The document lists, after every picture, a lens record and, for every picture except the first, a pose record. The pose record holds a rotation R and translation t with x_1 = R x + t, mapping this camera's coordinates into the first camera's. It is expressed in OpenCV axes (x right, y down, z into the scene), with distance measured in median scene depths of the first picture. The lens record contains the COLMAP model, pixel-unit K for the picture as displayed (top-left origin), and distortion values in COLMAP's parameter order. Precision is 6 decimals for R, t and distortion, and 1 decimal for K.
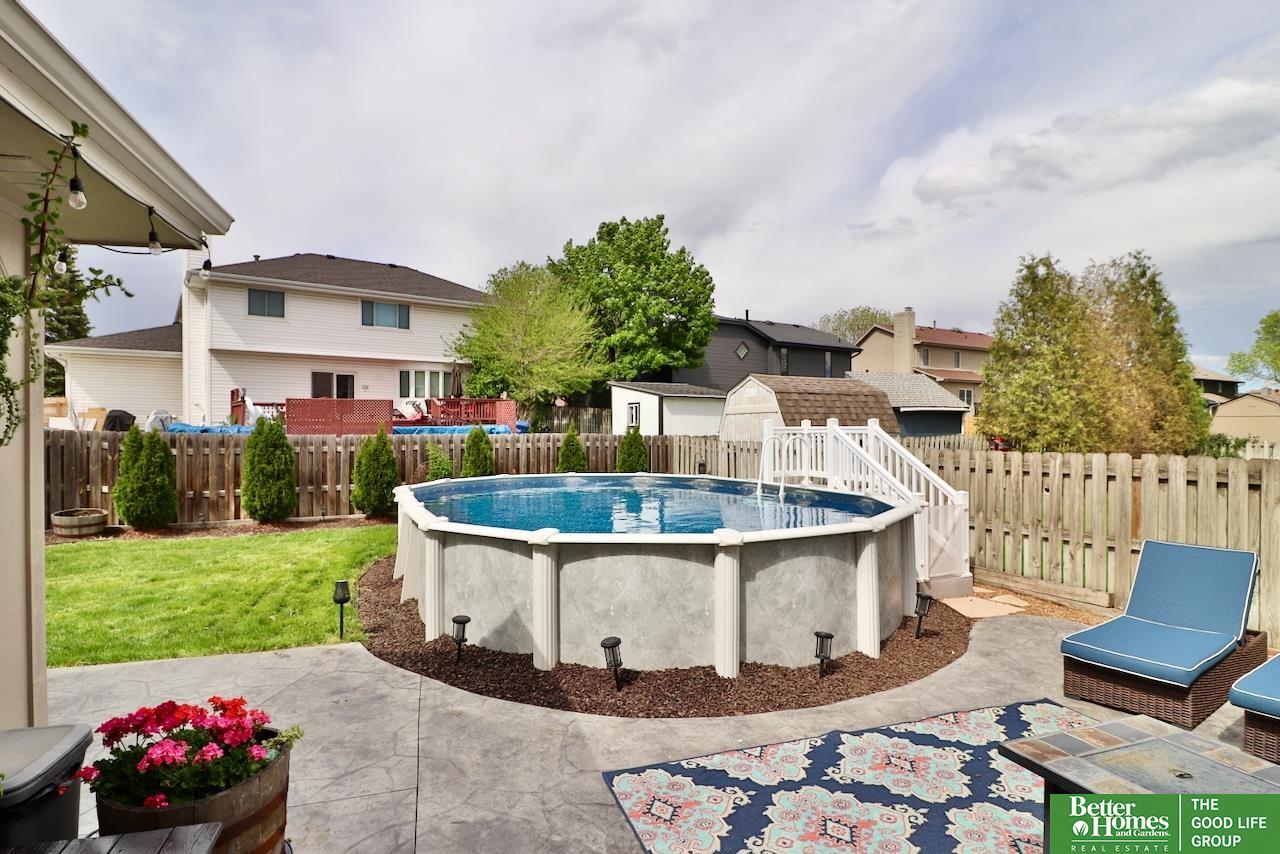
lens RADIAL K [[662.9, 0, 636.9], [0, 662.9, 428.6], [0, 0, 1]] dist [-0.003201, -0.012158]
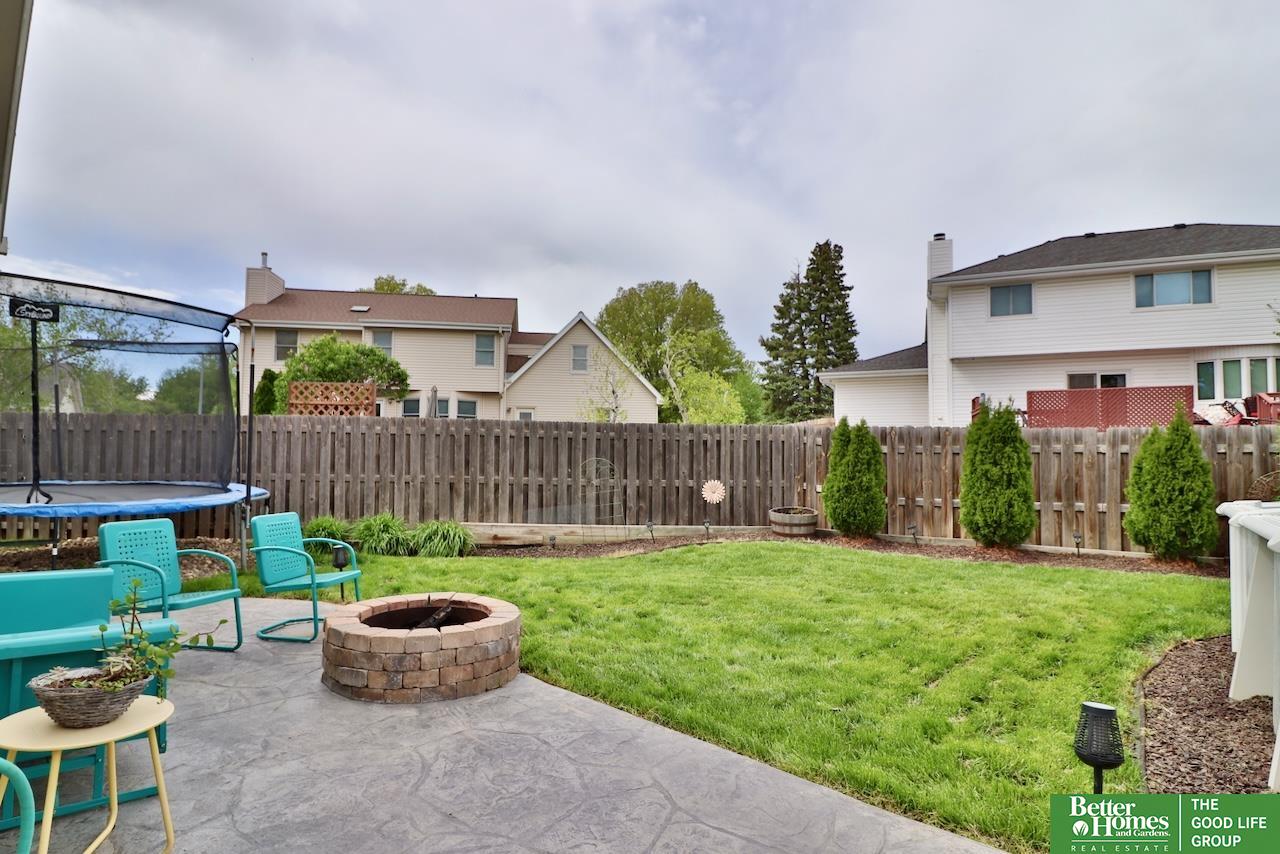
lens RADIAL K [[662.9, 0, 634.1], [0, 662.9, 428.3], [0, 0, 1]] dist [-0.003201, -0.012158]
pose [[0.501557, -0.030365, -0.864592, -0.126113], [-0.008595, 0.999160, -0.040077, 0.044986], [0.865082, 0.027532, 0.500874, 0.292196]]
